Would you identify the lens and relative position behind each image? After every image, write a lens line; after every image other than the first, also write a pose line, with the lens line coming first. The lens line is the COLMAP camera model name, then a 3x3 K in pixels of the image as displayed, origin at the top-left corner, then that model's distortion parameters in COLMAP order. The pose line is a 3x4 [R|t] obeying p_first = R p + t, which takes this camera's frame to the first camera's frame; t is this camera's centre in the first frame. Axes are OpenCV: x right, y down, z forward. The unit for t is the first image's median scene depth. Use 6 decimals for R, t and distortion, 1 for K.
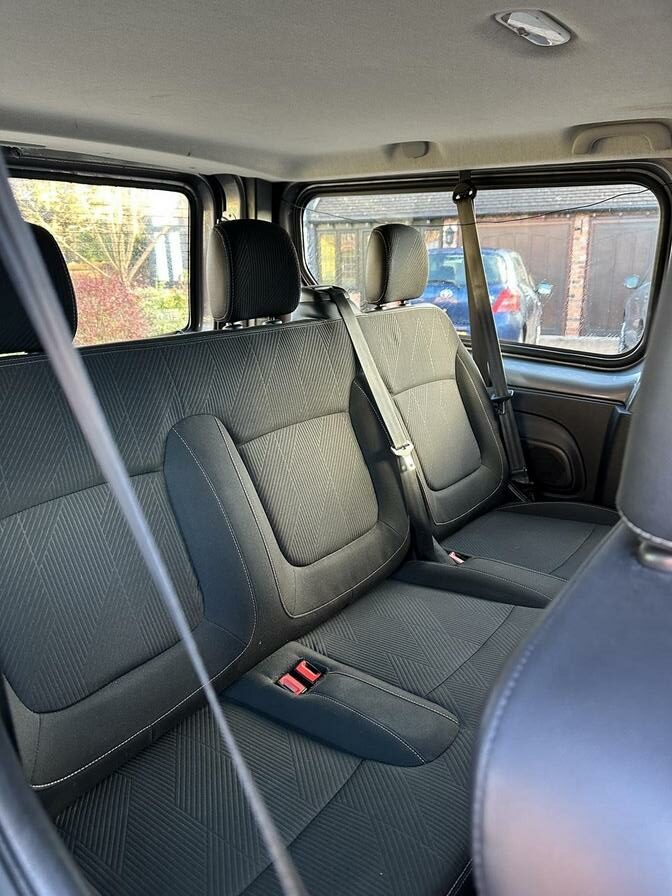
lens RADIAL K [[619.1, 0, 335.8], [0, 619.1, 443.5], [0, 0, 1]] dist [0.163409, -0.265785]
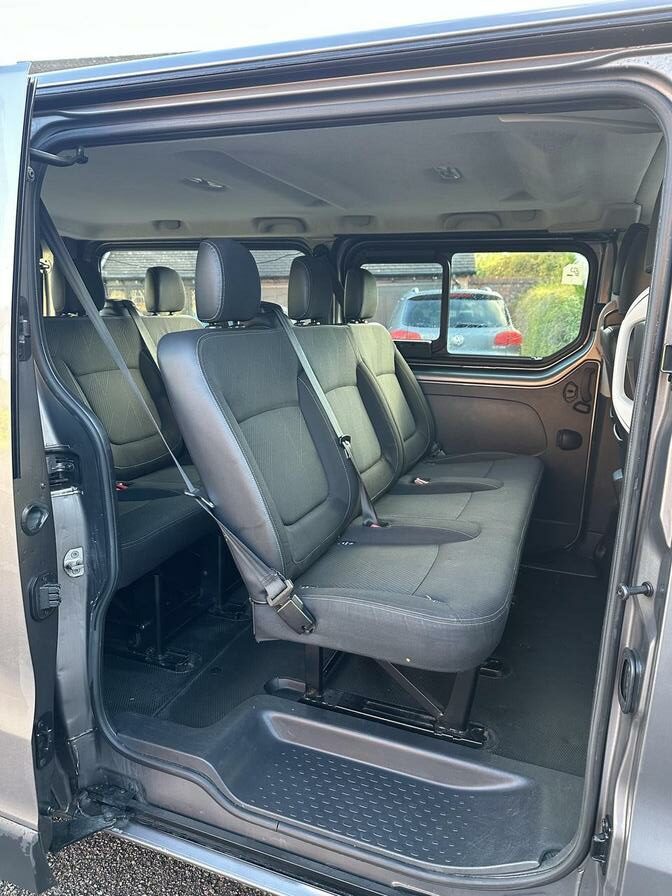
lens RADIAL K [[631.5, 0, 348.6], [0, 631.5, 447.4], [0, 0, 1]] dist [0.041274, -0.054610]
pose [[0.946448, -0.063741, 0.316503, -0.000360], [0.091505, 0.993079, -0.073633, 0.303067], [-0.309619, 0.098652, 0.945729, -0.714823]]
